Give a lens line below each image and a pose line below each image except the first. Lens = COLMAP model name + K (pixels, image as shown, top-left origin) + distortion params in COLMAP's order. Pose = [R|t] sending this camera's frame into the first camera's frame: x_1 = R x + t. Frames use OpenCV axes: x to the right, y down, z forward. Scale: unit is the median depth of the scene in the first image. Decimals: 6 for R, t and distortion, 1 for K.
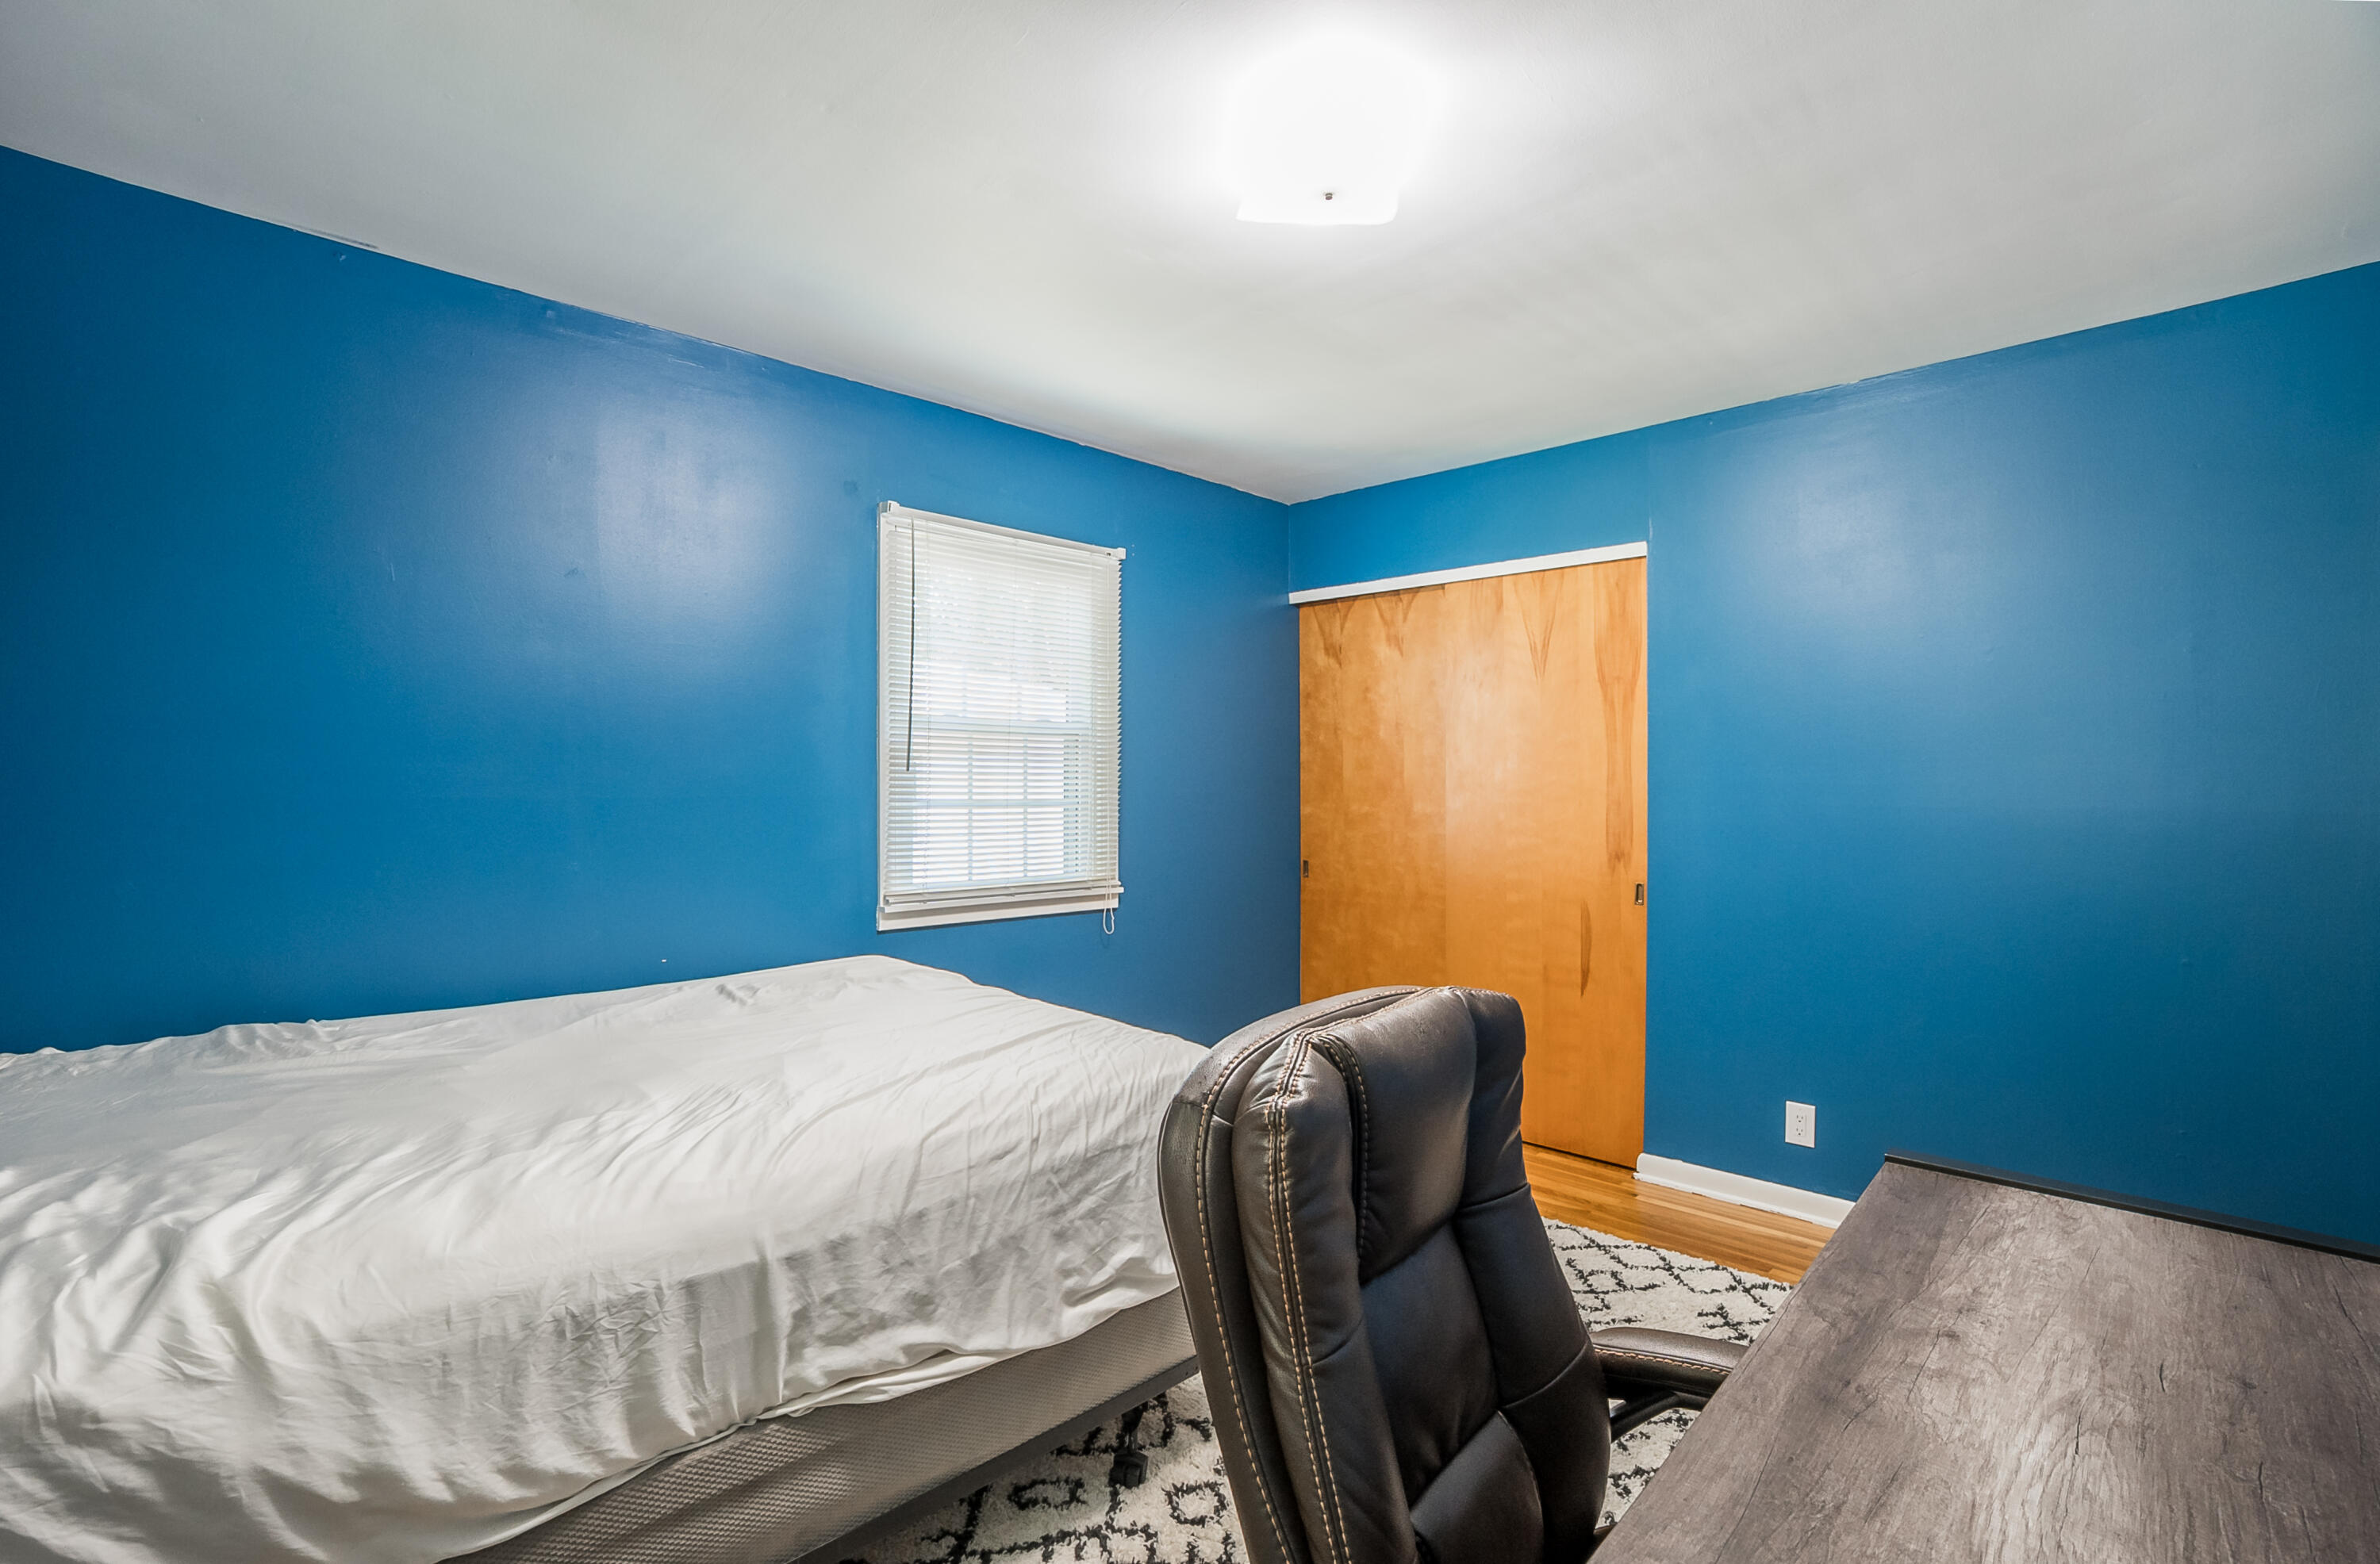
lens RADIAL K [[1063.7, 0, 1194.7], [0, 1063.7, 786.2], [0, 0, 1]] dist [-0.049345, 0.005811]
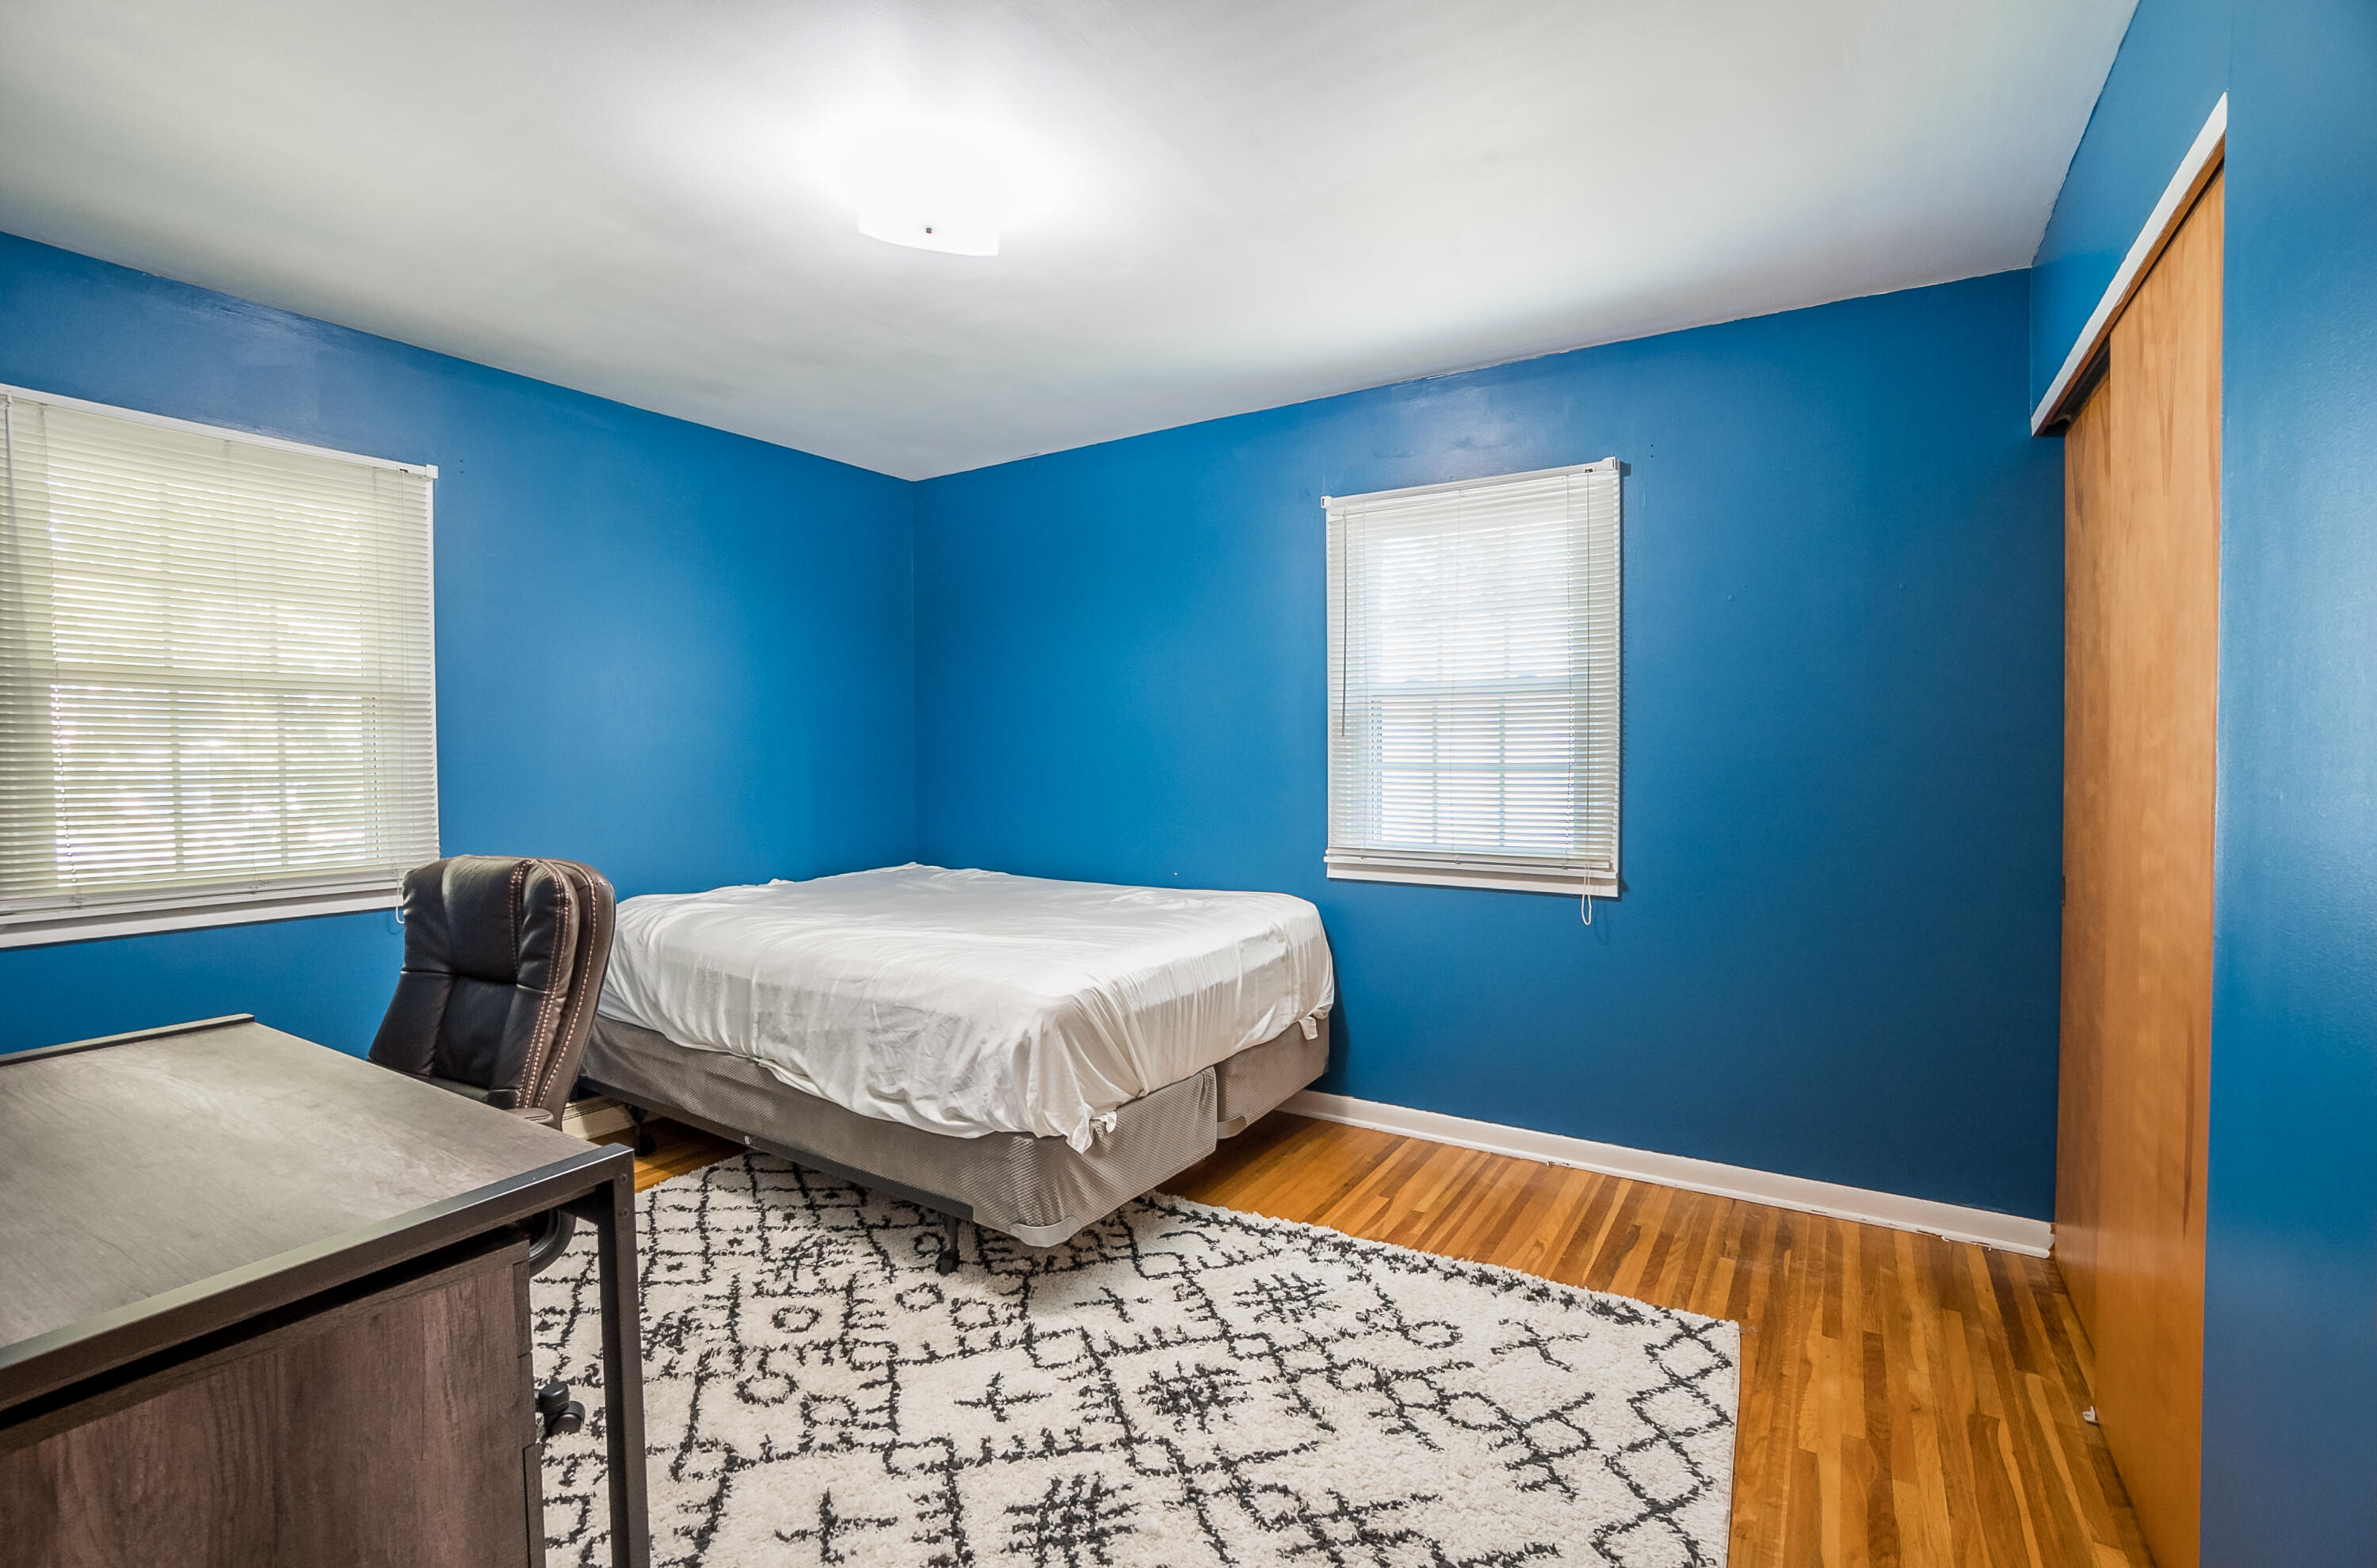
lens RADIAL K [[1062.5, 0, 1192.7], [0, 1062.5, 771.5], [0, 0, 1]] dist [-0.049345, 0.005811]
pose [[0.233026, 0.015767, -0.972343, 1.421443], [-0.000875, 0.999872, 0.016004, 0.009332], [0.972470, -0.002878, 0.233010, 1.086162]]
